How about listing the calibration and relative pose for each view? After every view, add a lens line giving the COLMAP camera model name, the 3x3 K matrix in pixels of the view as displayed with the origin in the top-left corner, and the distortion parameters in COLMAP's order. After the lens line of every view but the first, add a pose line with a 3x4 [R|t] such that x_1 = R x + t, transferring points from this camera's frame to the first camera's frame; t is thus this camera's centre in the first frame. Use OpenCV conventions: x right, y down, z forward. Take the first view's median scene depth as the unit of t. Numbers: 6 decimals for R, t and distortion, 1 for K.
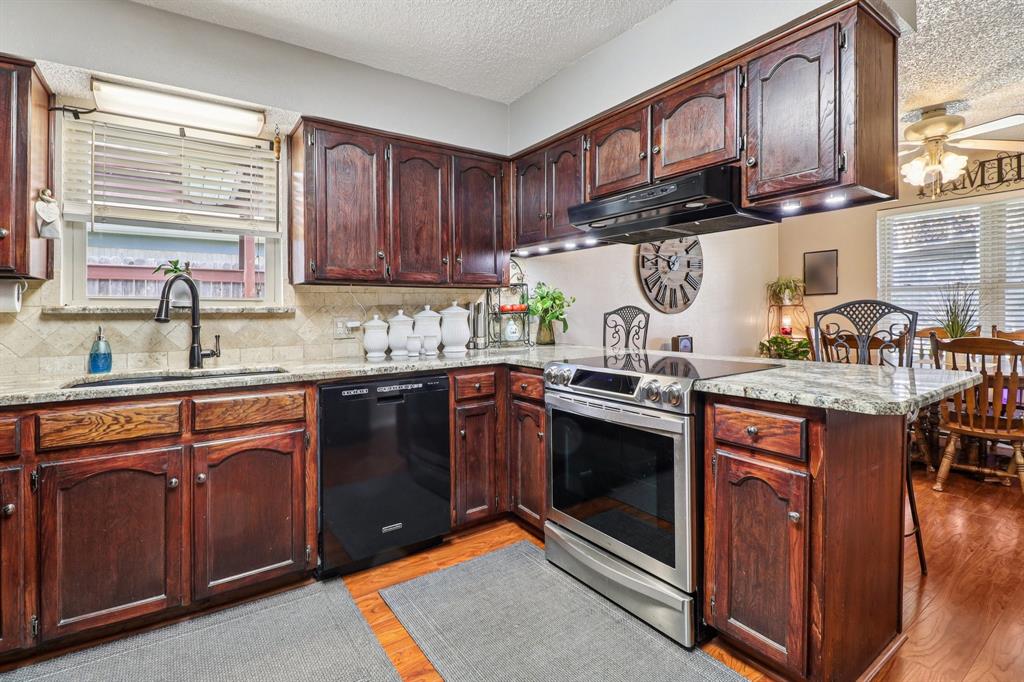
lens RADIAL K [[475.4, 0, 500.1], [0, 475.4, 316.7], [0, 0, 1]] dist [-0.016950, -0.003243]
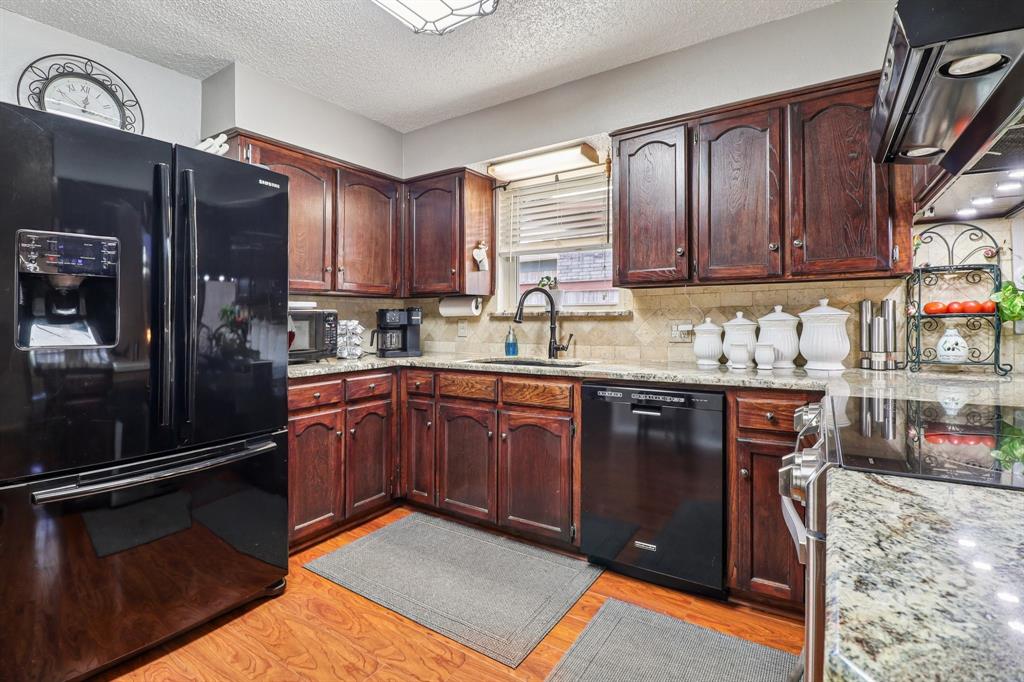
lens RADIAL K [[475.4, 0, 518.1], [0, 475.4, 319.5], [0, 0, 1]] dist [-0.016950, -0.003243]
pose [[0.389145, 0.007411, -0.921147, 0.505391], [-0.004730, 0.999971, 0.006047, -0.005393], [0.921164, 0.002004, 0.389169, 0.385272]]
